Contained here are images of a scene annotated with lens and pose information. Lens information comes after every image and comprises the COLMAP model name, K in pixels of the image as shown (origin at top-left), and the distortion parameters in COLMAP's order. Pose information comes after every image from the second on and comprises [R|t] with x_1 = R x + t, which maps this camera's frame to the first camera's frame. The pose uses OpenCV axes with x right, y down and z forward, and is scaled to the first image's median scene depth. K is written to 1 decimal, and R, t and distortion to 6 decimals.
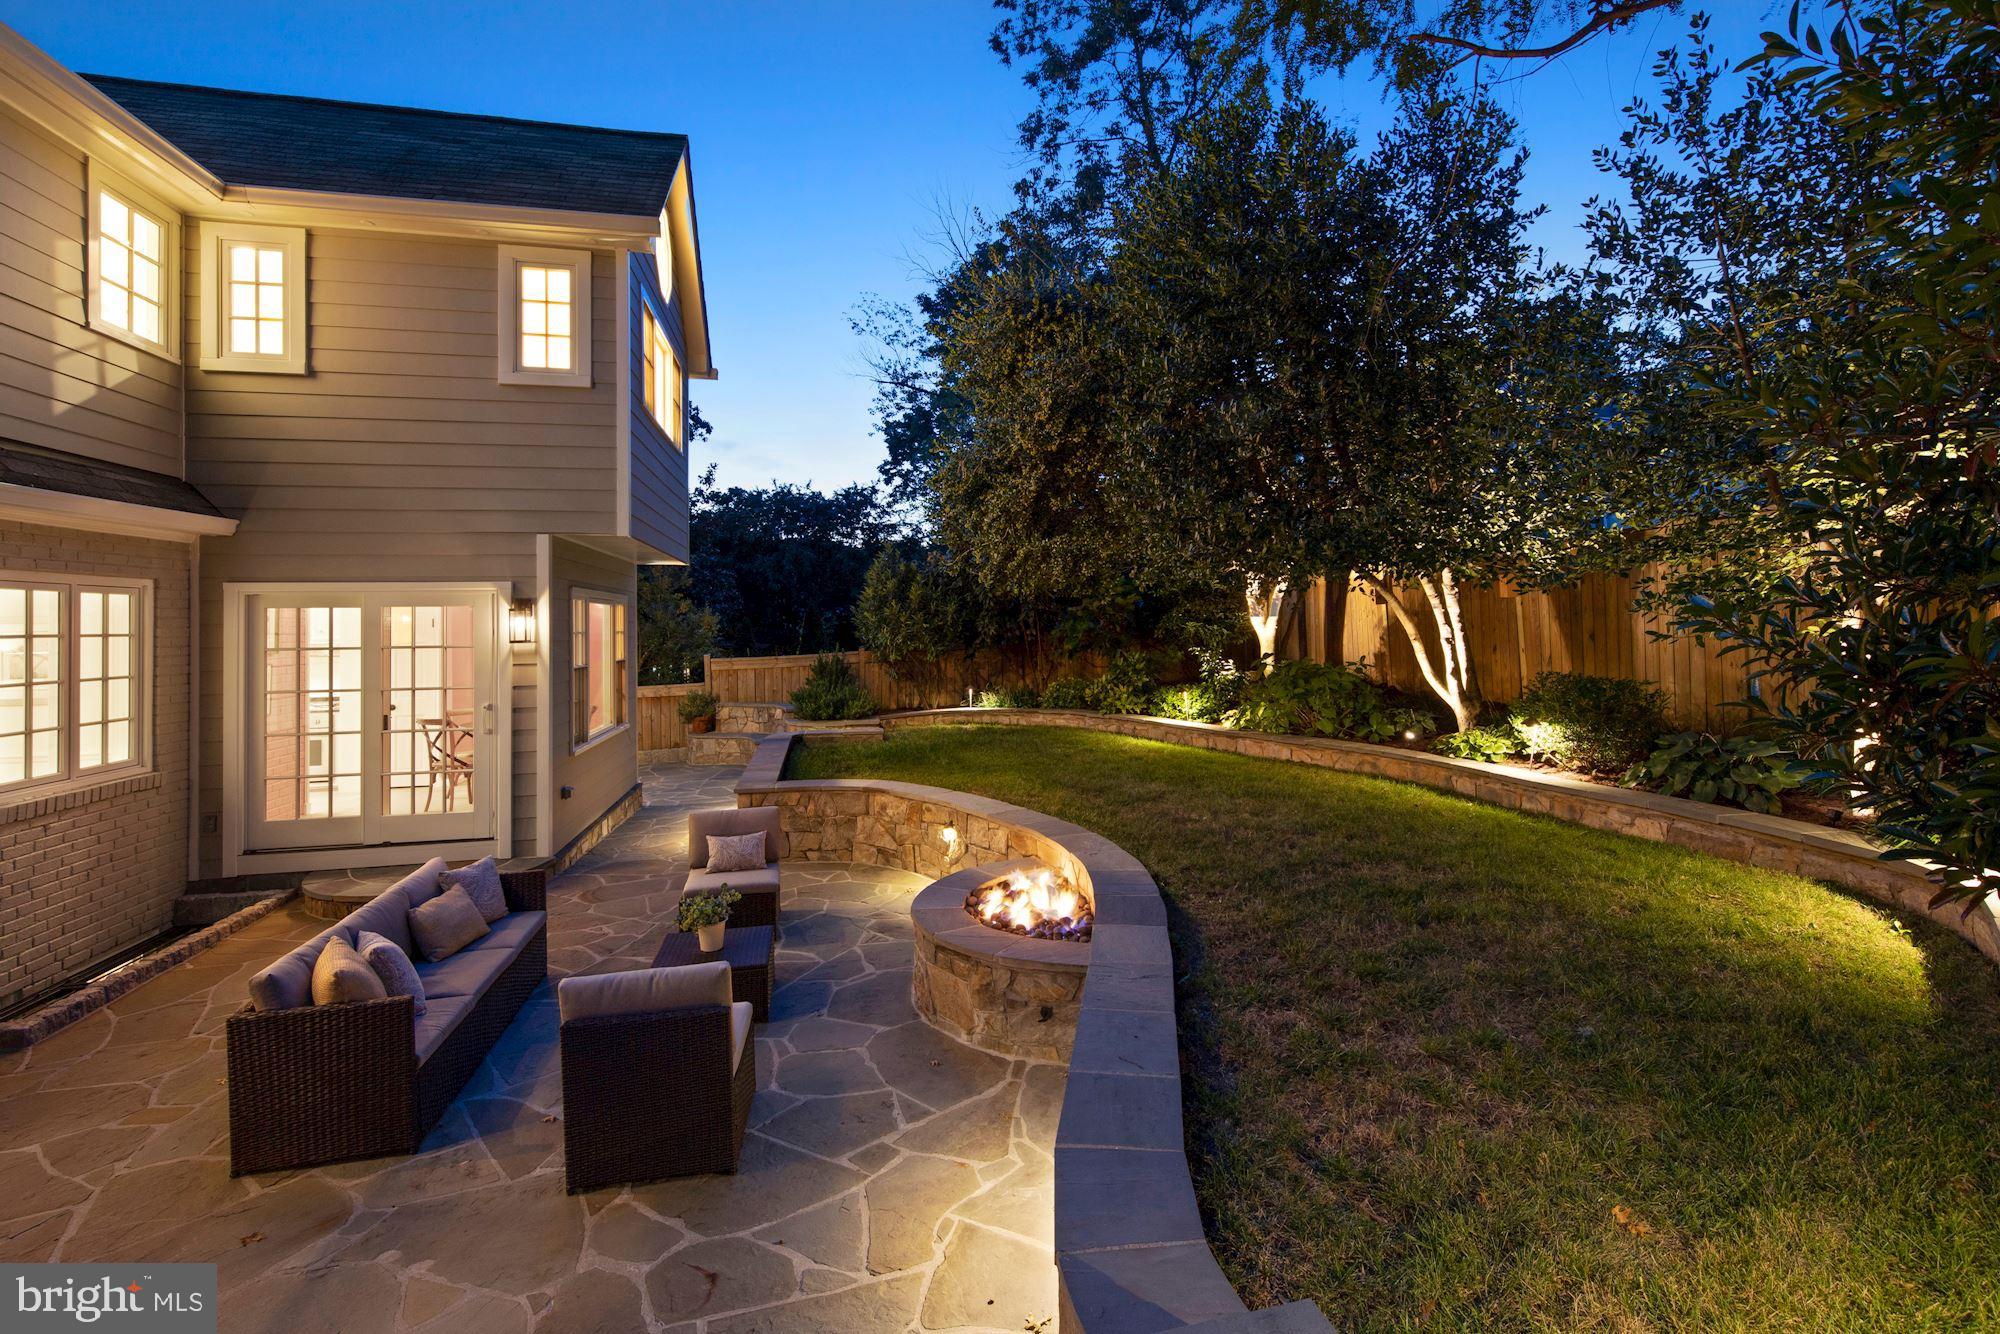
lens RADIAL K [[902.8, 0, 1010.4], [0, 902.8, 629.5], [0, 0, 1]] dist [0.001720, 0.000436]
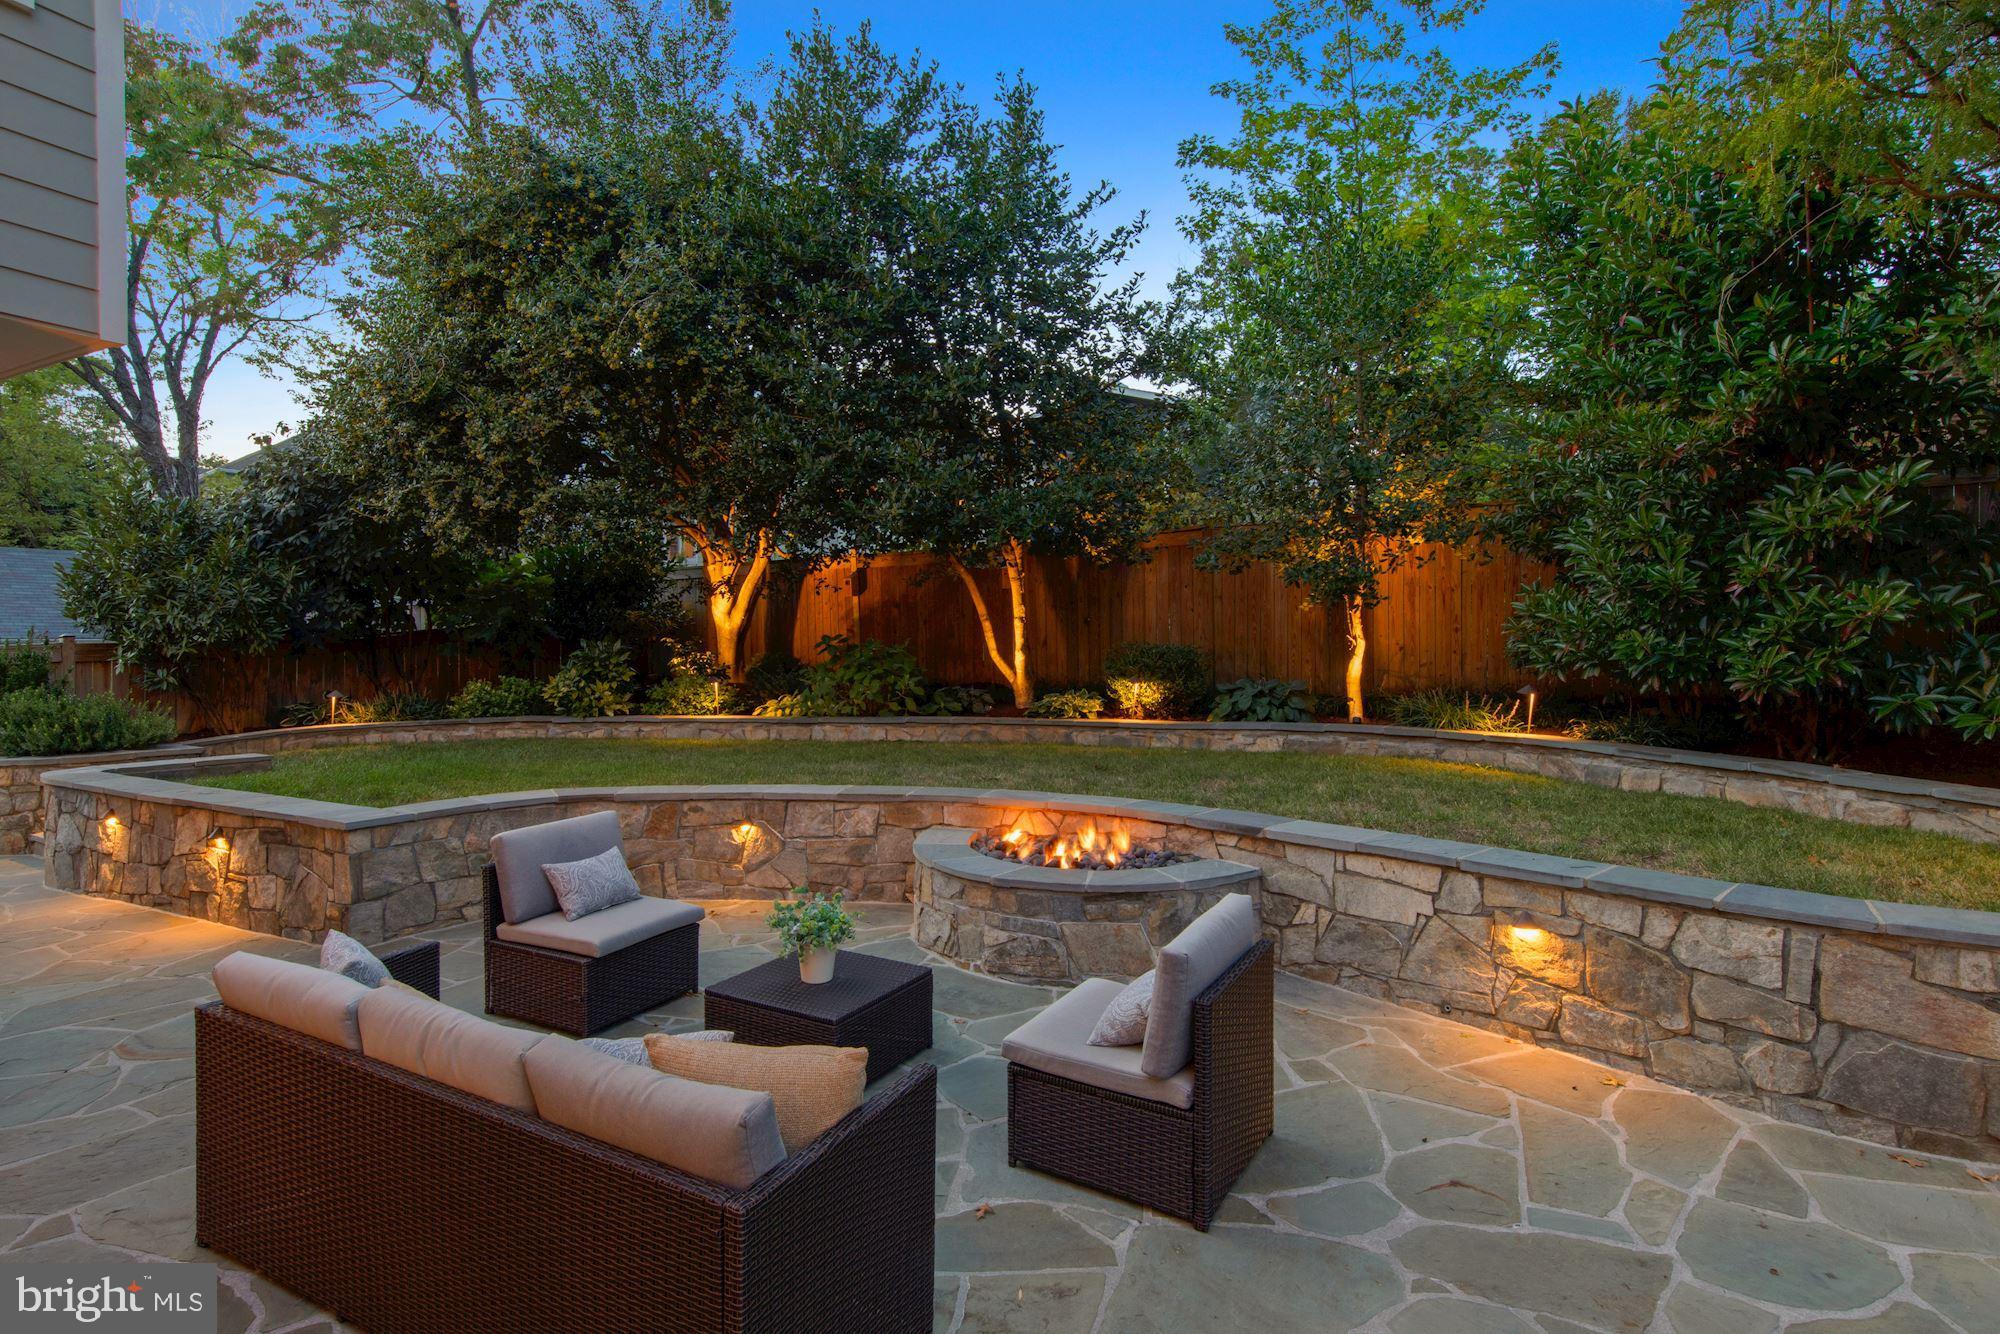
lens RADIAL K [[973.1, 0, 1000.0], [0, 973.1, 667.0], [0, 0, 1]] dist [0.013021, -0.000376]
pose [[0.652670, -0.005163, 0.757625, -0.547850], [-0.000960, 0.999970, 0.007641, 0.075669], [-0.757642, -0.005714, 0.652645, 0.282421]]
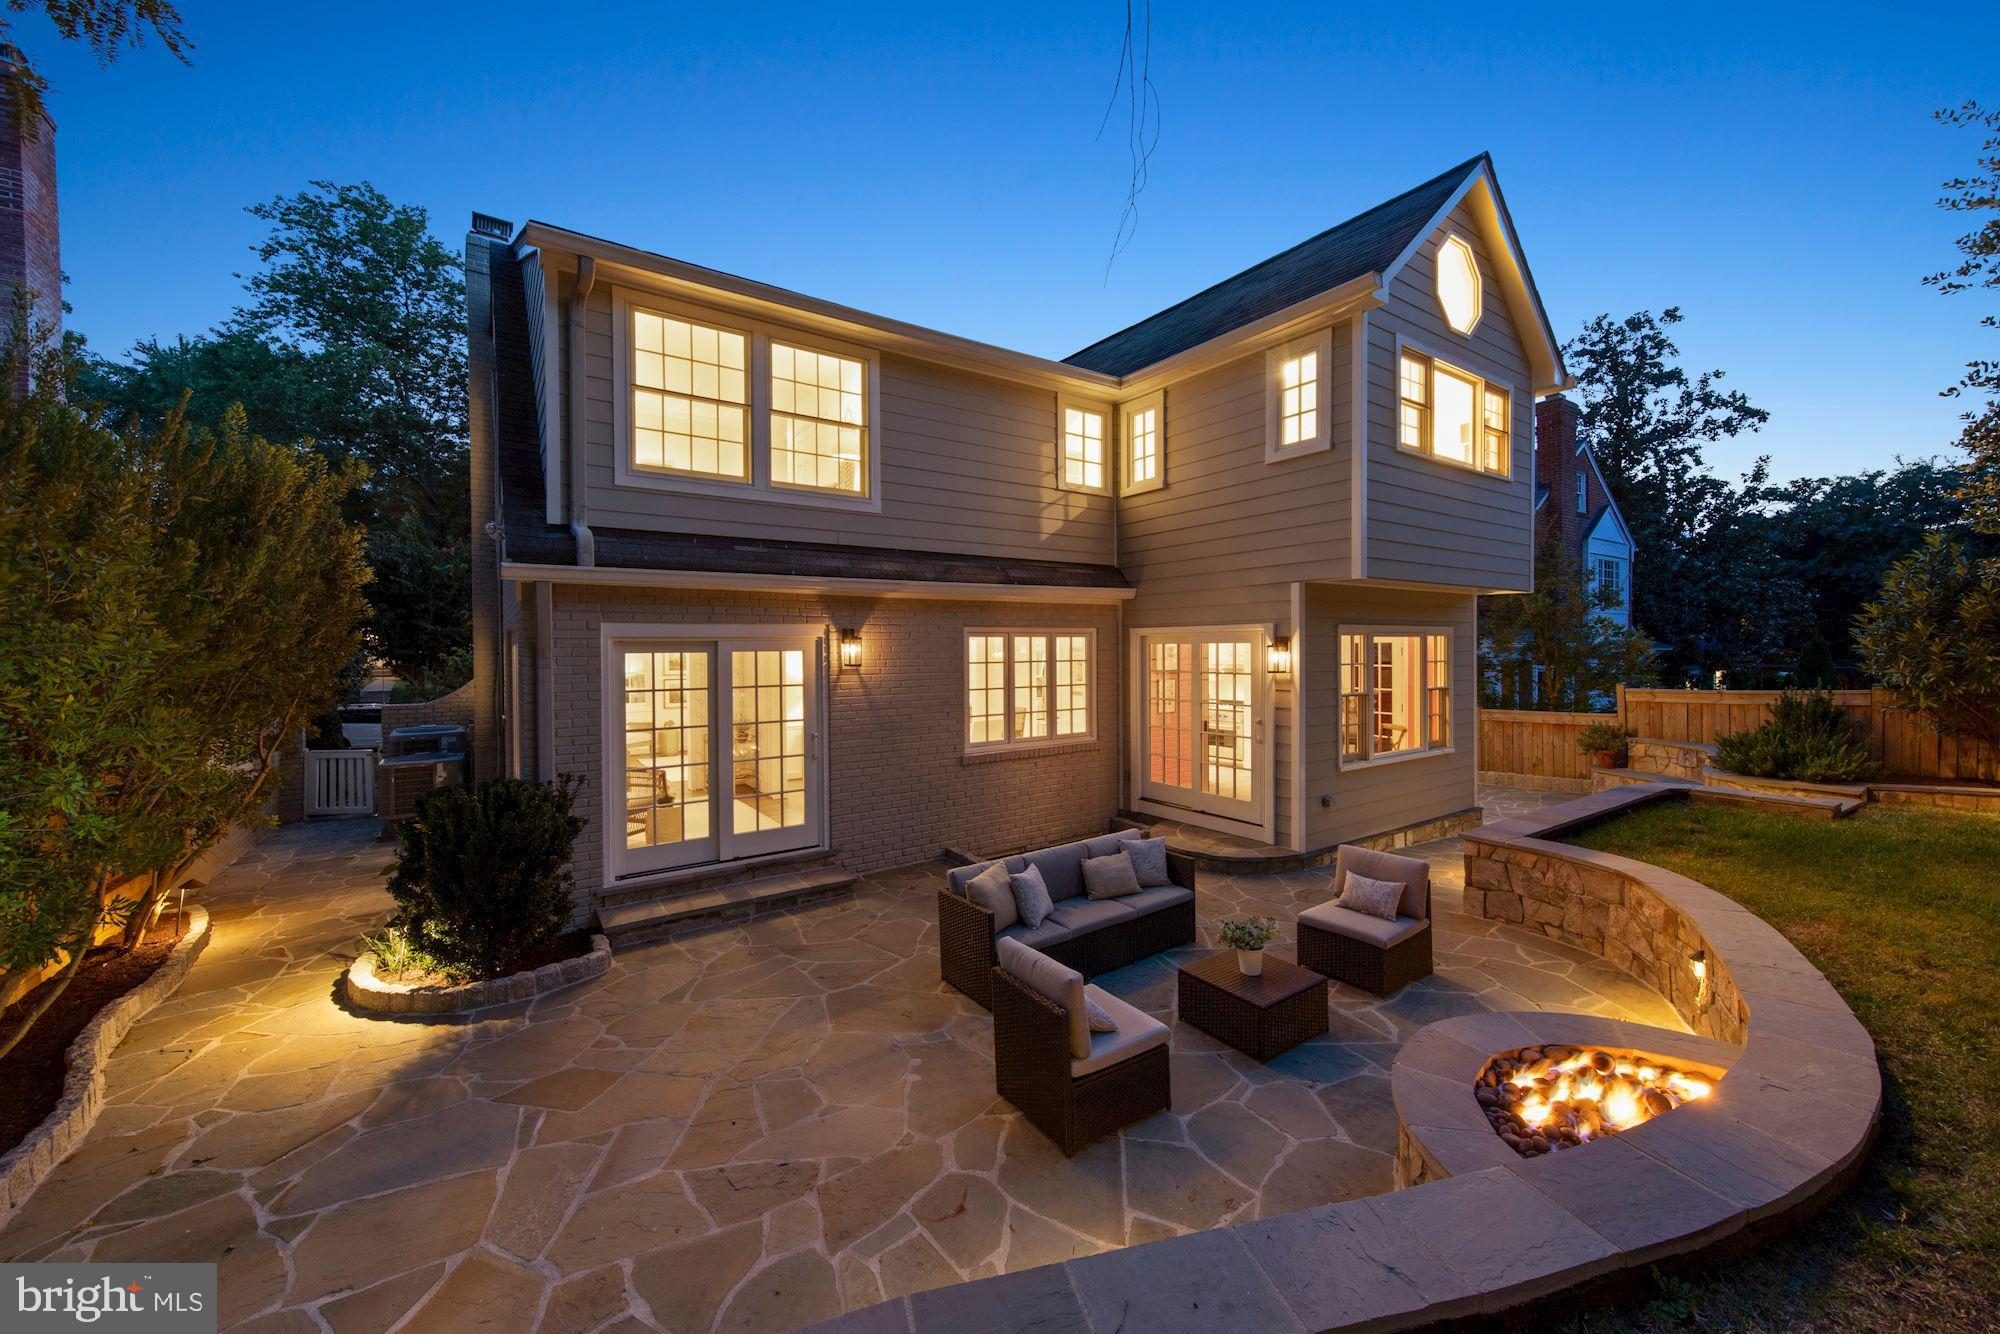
lens RADIAL K [[742.6, 0, 1000.0], [0, 742.6, 667.0], [0, 0, 1]] dist [0.003411, 0.000111]
pose [[0.387693, 0.034541, -0.921141, 0.244373], [-0.004498, 0.999357, 0.035580, -0.027756], [0.921778, -0.009650, 0.387599, 0.262955]]
